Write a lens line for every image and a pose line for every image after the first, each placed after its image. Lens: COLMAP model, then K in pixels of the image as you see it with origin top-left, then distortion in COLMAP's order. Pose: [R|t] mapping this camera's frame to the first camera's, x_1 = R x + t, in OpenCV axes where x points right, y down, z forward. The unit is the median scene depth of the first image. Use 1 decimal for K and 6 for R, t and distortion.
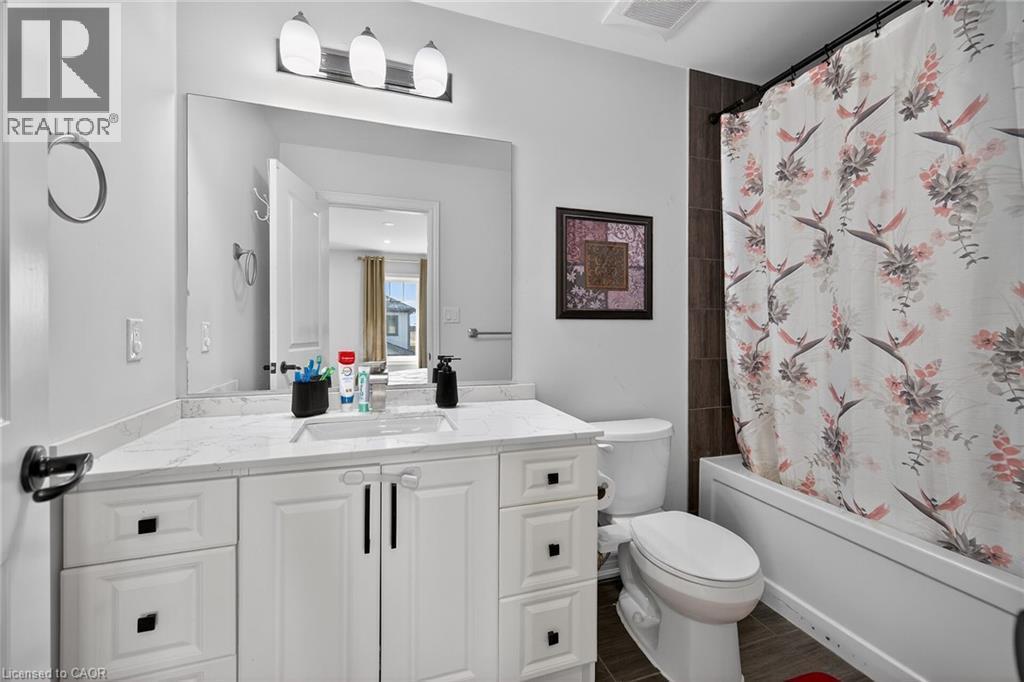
lens RADIAL K [[400.9, 0, 508.8], [0, 400.9, 330.3], [0, 0, 1]] dist [-0.001772, -0.000137]
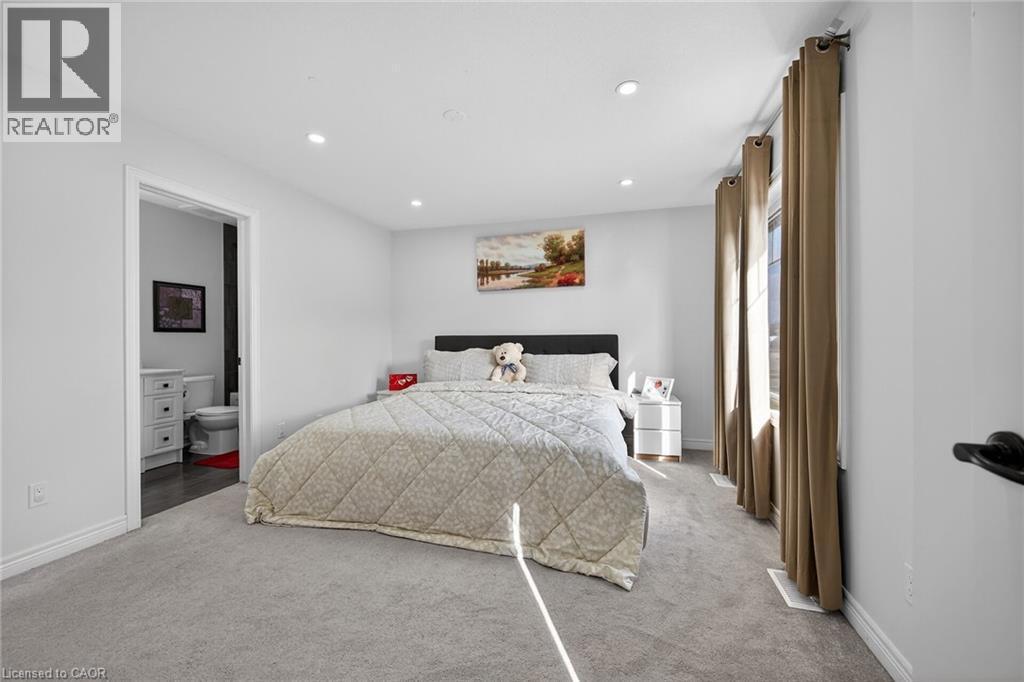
lens RADIAL K [[400.9, 0, 508.9], [0, 400.9, 338.7], [0, 0, 1]] dist [-0.001772, -0.000137]
pose [[0.553982, -0.004518, 0.832516, -0.611411], [0.005757, 0.999982, 0.001596, 0.016820], [-0.832509, 0.003909, 0.553998, -1.783986]]
